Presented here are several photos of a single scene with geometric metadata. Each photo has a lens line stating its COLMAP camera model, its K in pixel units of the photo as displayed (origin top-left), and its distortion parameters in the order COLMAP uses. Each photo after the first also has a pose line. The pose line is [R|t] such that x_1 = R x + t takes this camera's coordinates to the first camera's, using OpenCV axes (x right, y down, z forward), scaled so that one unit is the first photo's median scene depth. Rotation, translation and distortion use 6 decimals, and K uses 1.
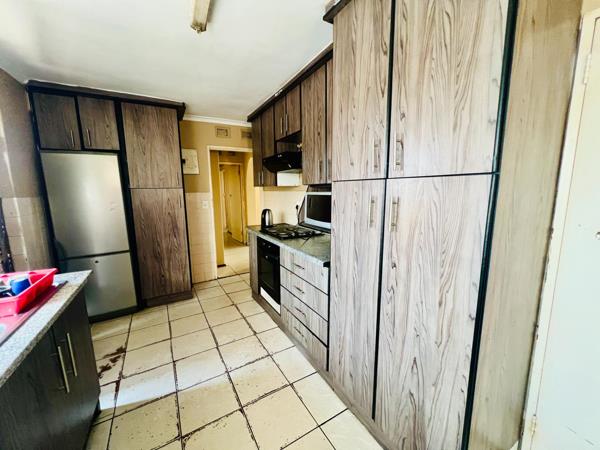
lens RADIAL K [[239.9, 0, 299.0], [0, 239.9, 224.0], [0, 0, 1]] dist [-0.002444, 0.000635]
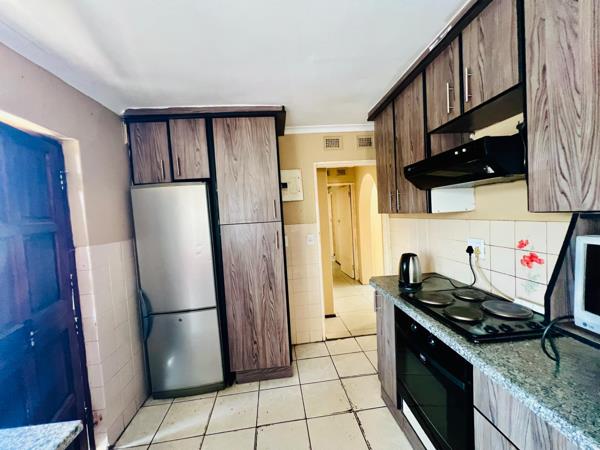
lens RADIAL K [[239.9, 0, 299.0], [0, 239.9, 224.0], [0, 0, 1]] dist [-0.002444, 0.000635]
pose [[0.908993, -0.024432, -0.416095, -0.154994], [-0.011345, 0.996460, -0.083294, -0.094778], [0.416658, 0.080434, 0.905498, 0.423497]]
